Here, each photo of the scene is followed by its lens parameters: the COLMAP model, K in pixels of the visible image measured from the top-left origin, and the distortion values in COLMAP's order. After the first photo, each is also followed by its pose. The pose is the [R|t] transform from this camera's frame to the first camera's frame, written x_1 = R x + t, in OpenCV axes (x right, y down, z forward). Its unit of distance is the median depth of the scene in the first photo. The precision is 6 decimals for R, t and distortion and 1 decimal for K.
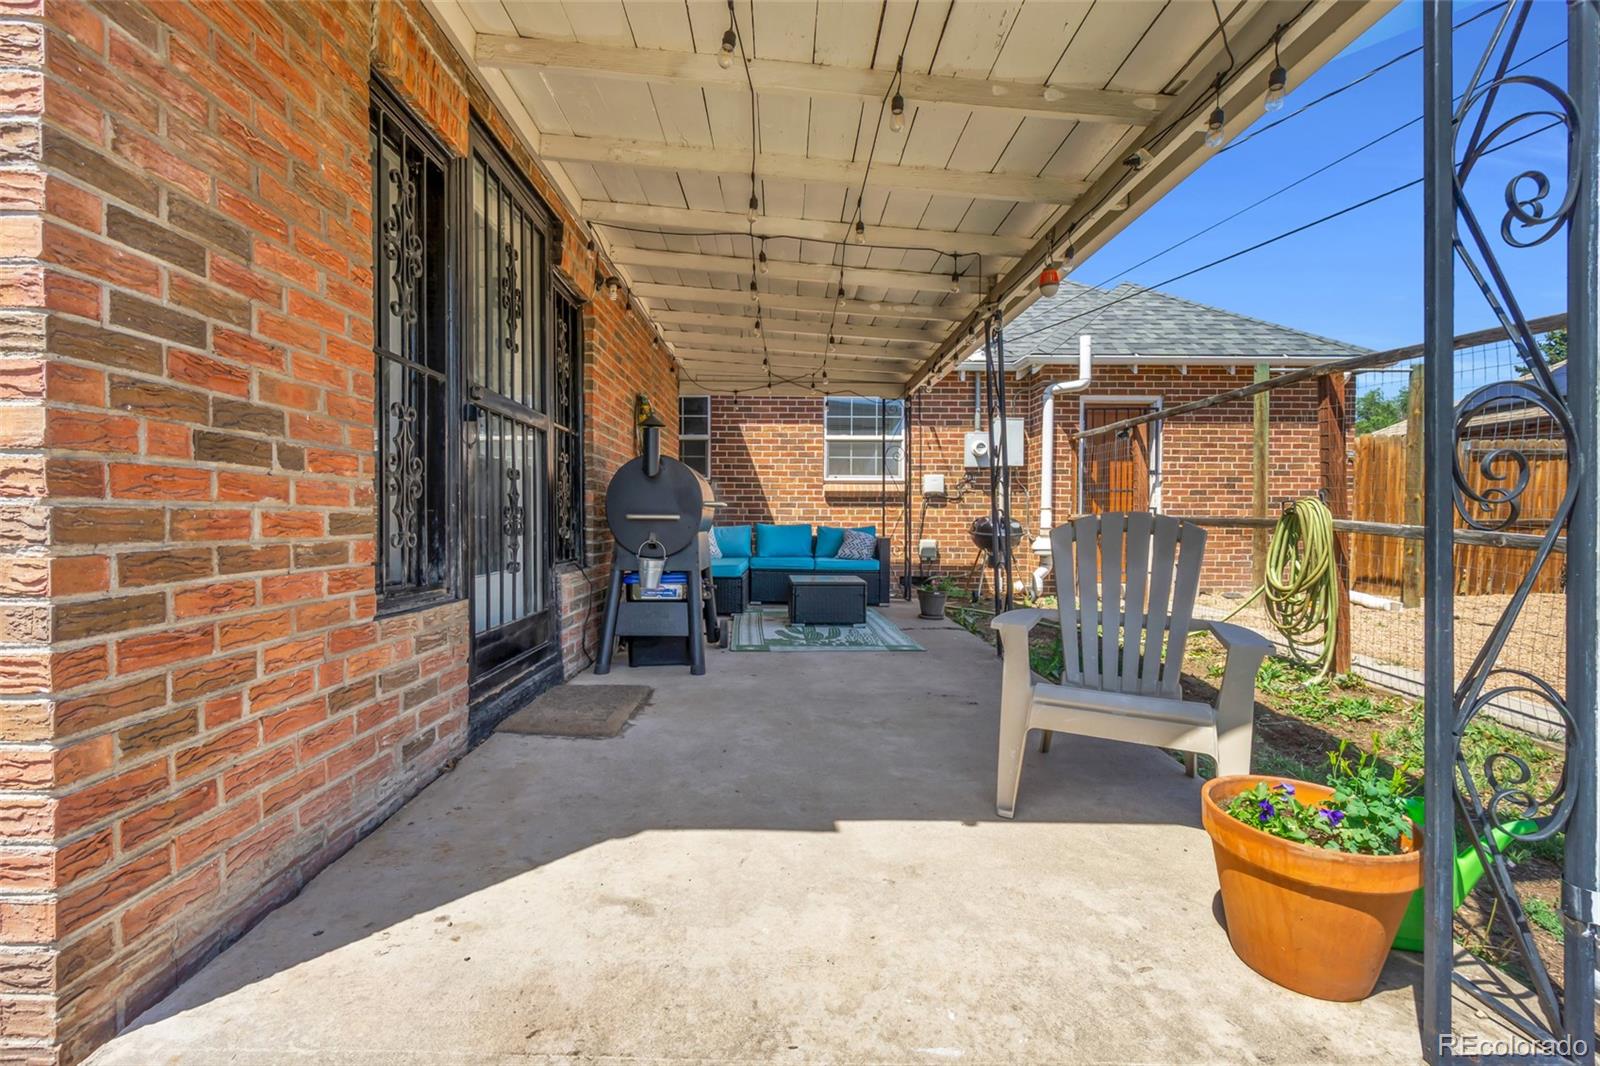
lens RADIAL K [[696.0, 0, 796.7], [0, 696.0, 530.4], [0, 0, 1]] dist [-0.005392, -0.000498]
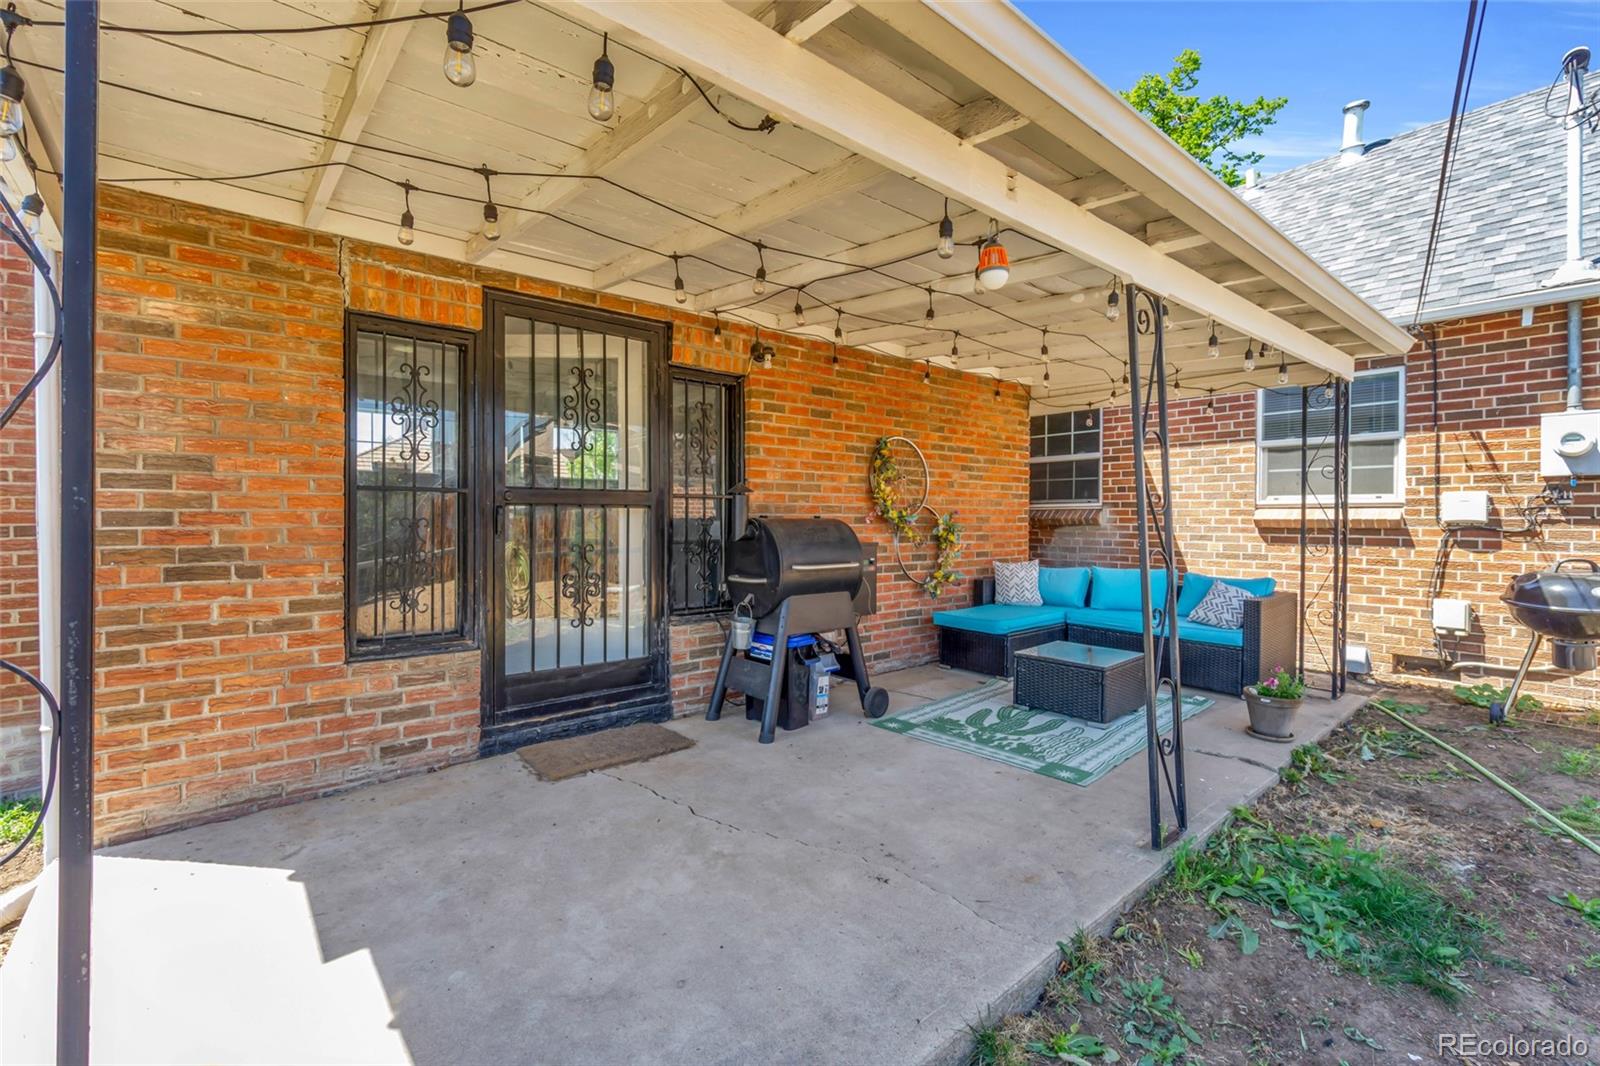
lens RADIAL K [[696.0, 0, 797.8], [0, 696.0, 519.8], [0, 0, 1]] dist [-0.005392, -0.000498]
pose [[0.631830, 0.001096, -0.775106, 1.386649], [-0.010255, 0.999923, -0.006946, -0.216698], [0.775039, 0.012338, 0.631793, 0.869300]]
